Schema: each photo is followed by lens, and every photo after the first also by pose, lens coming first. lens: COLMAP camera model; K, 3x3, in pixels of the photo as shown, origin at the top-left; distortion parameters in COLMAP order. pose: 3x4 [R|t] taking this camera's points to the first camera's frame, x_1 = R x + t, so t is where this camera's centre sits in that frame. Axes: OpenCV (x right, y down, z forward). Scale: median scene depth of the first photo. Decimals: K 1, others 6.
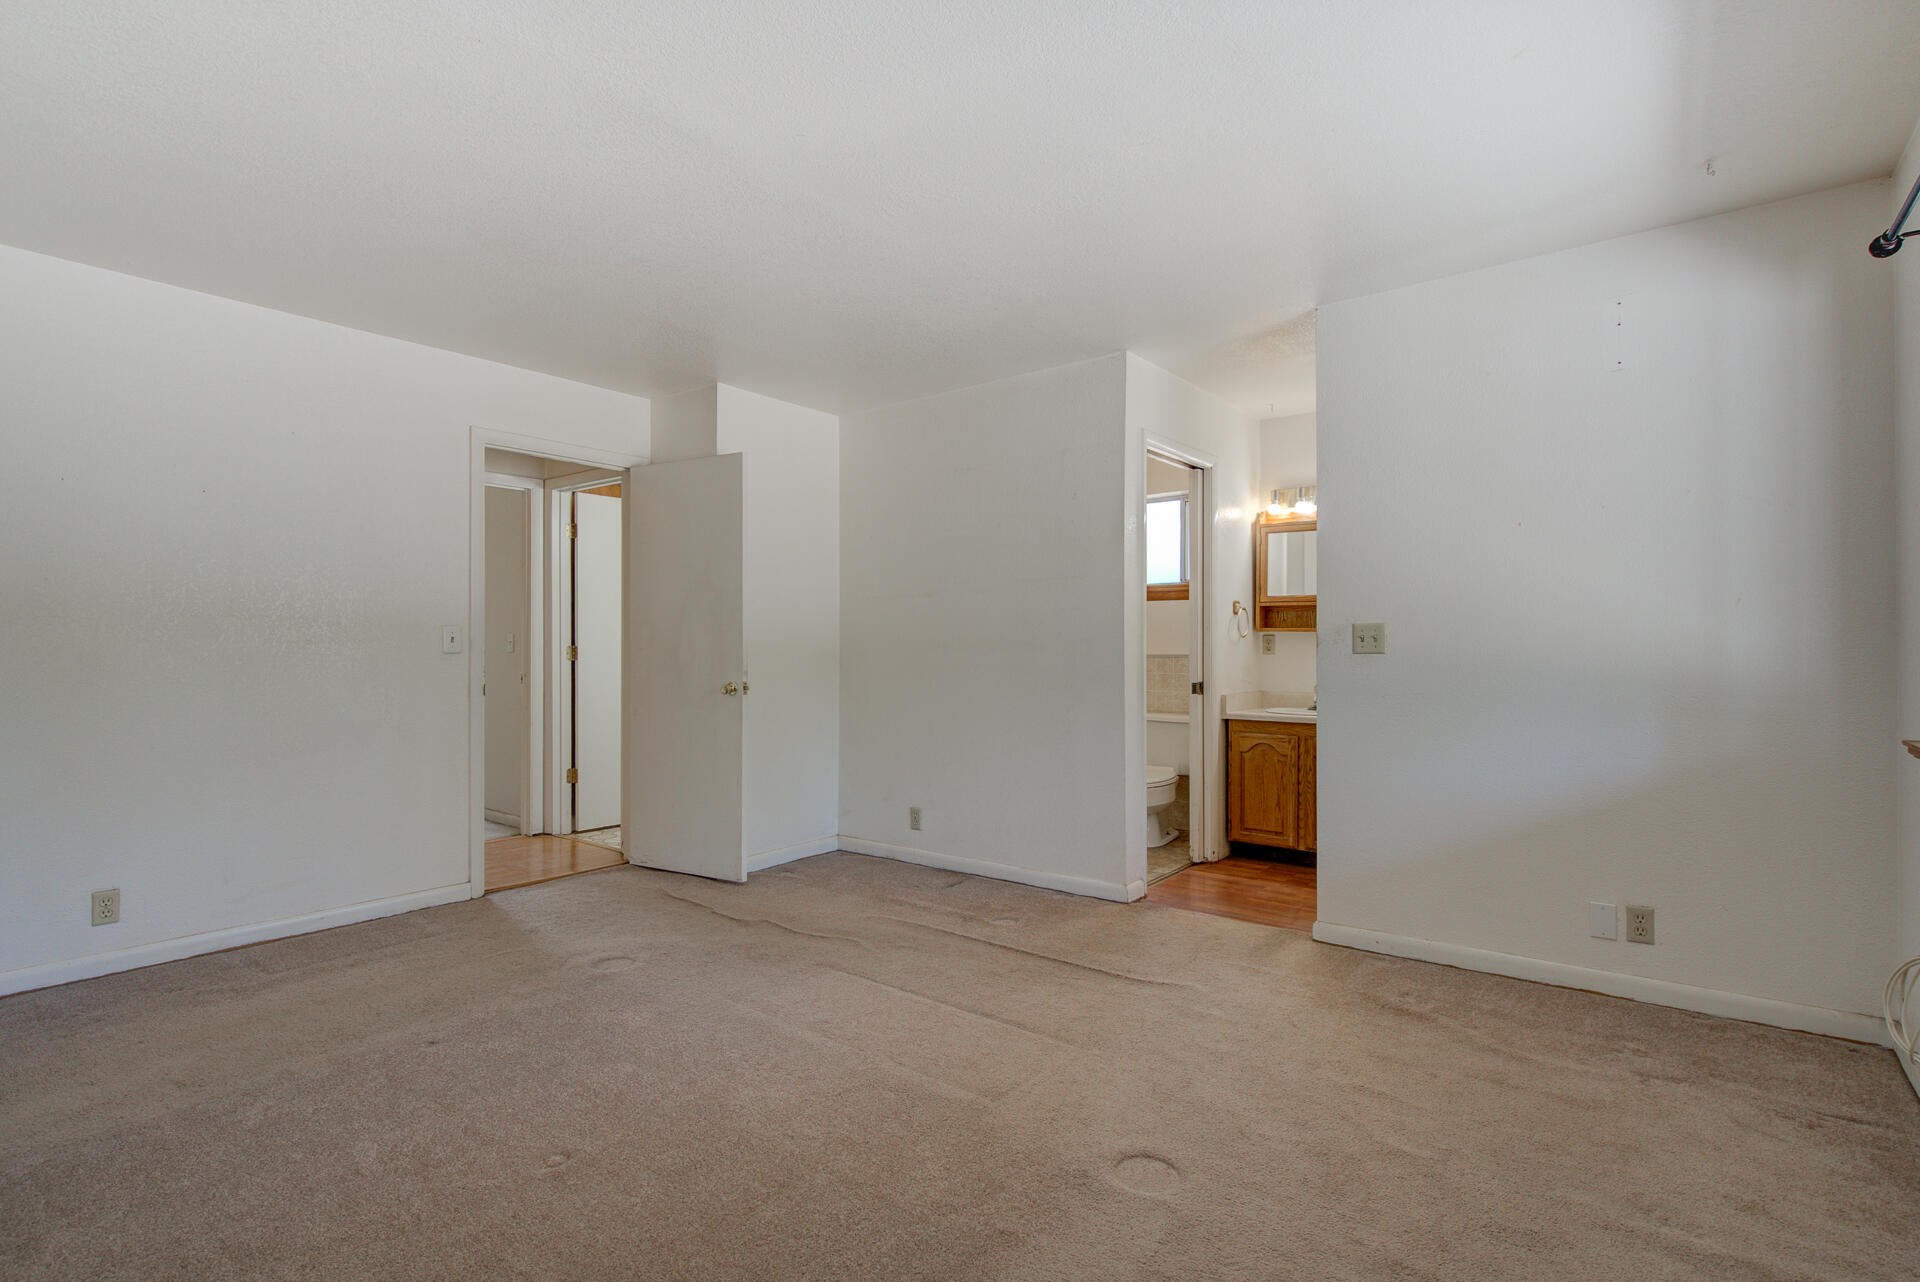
lens RADIAL K [[906.1, 0, 962.7], [0, 906.1, 640.5], [0, 0, 1]] dist [0.003679, -0.001194]
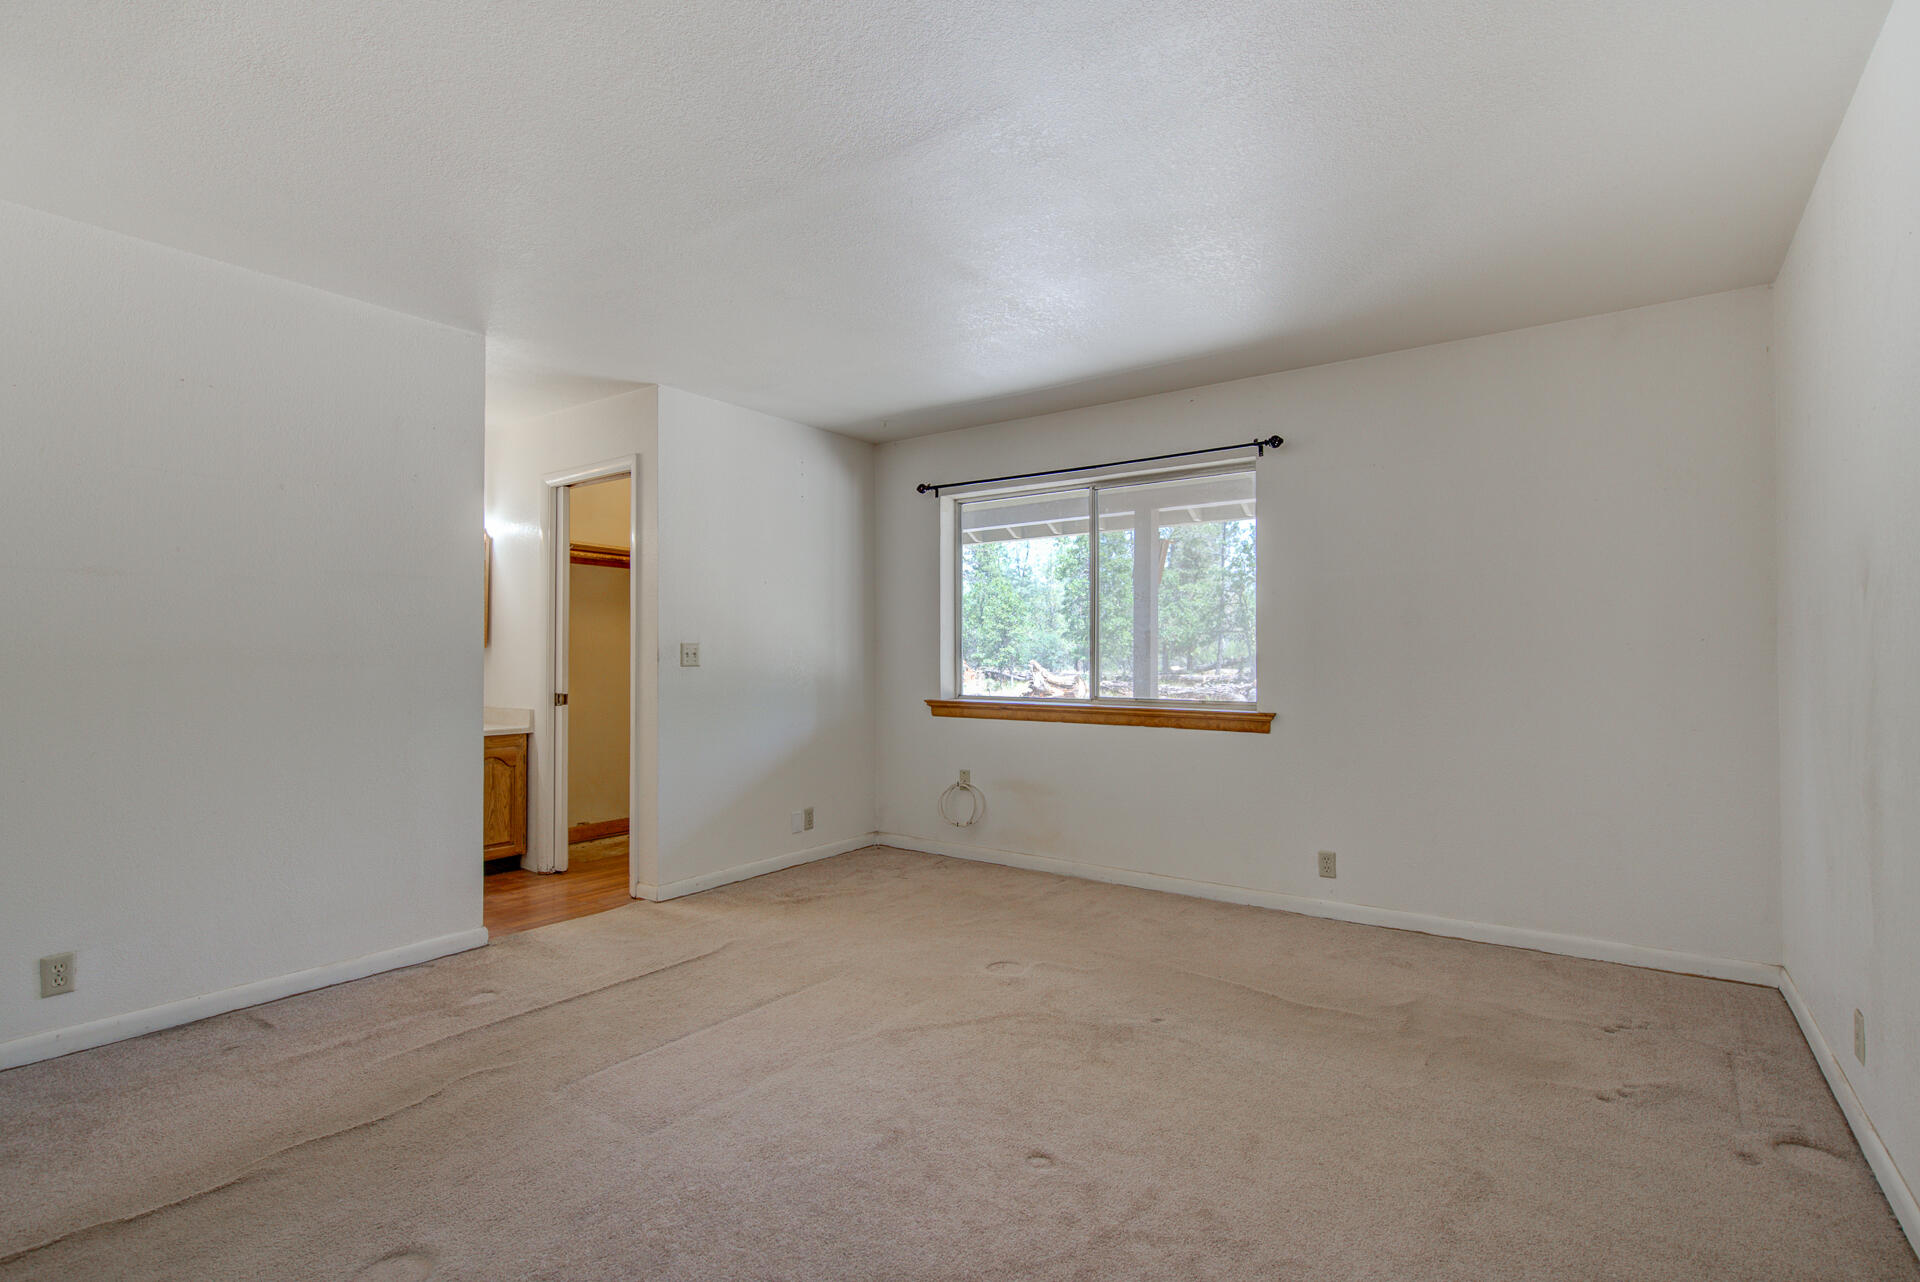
lens RADIAL K [[906.1, 0, 956.2], [0, 906.1, 652.1], [0, 0, 1]] dist [0.003679, -0.001194]
pose [[-0.032690, 0.008628, 0.999428, -0.837444], [-0.006423, 0.999940, -0.008842, 0.003497], [-0.999445, -0.006709, -0.032632, 0.638552]]
